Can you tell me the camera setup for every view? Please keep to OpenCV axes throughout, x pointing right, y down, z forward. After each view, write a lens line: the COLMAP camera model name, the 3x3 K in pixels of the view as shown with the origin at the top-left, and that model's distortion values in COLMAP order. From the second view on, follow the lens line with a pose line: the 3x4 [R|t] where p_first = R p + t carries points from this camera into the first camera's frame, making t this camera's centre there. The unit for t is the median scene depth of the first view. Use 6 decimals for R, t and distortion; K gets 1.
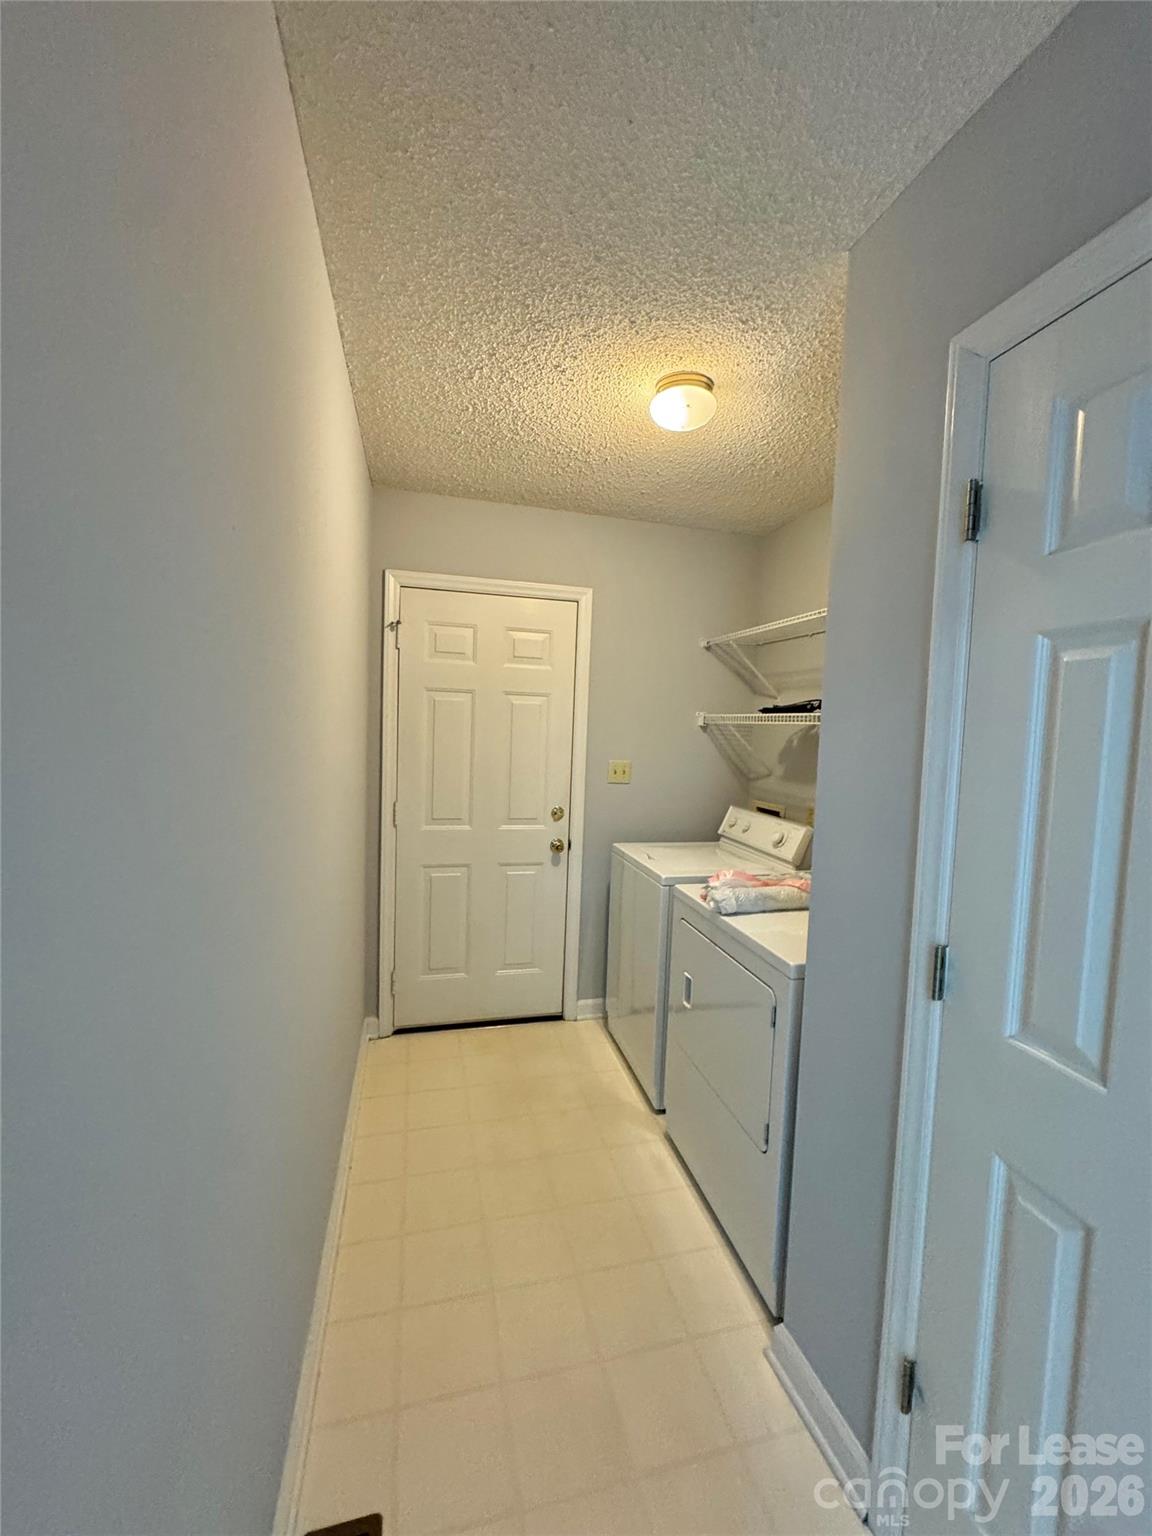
lens RADIAL K [[614.2, 0, 576.0], [0, 614.2, 768.0], [0, 0, 1]] dist [0.000412, 0.000109]
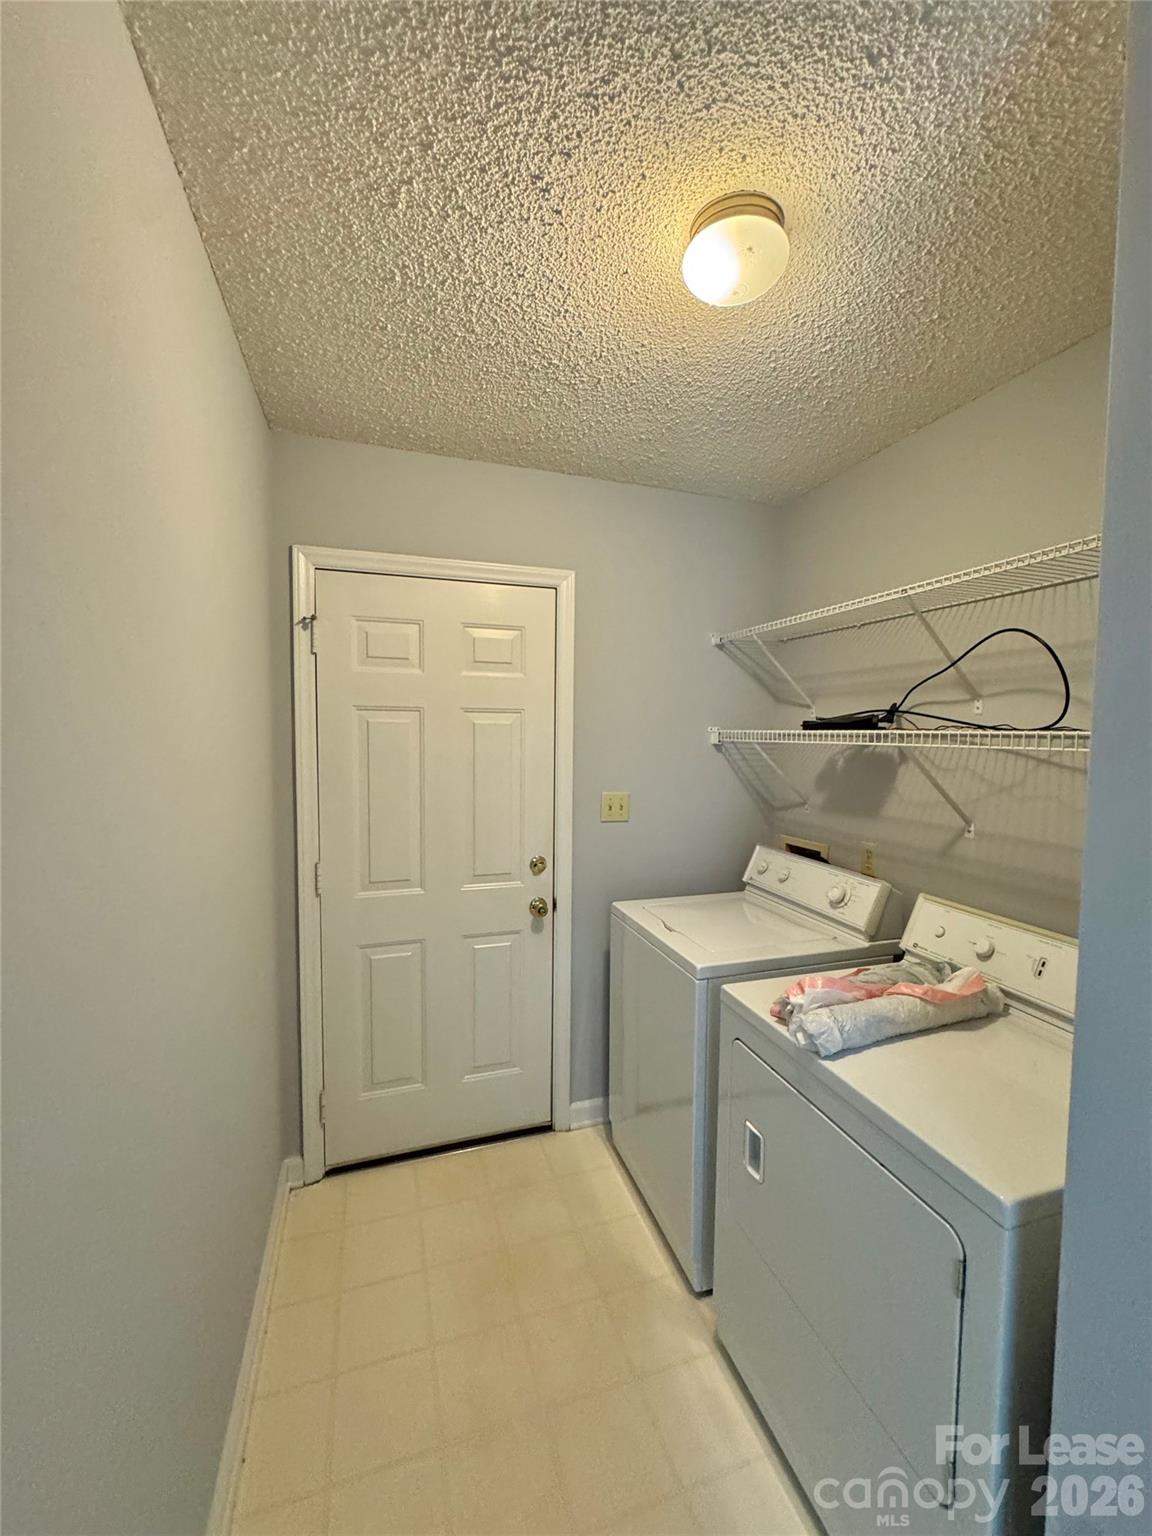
lens RADIAL K [[614.2, 0, 576.0], [0, 614.2, 768.0], [0, 0, 1]] dist [0.000412, 0.000109]
pose [[0.997368, -0.031613, 0.065249, -0.030426], [0.032276, 0.999437, -0.009131, -0.040551], [-0.064924, 0.011213, 0.997827, 0.244581]]
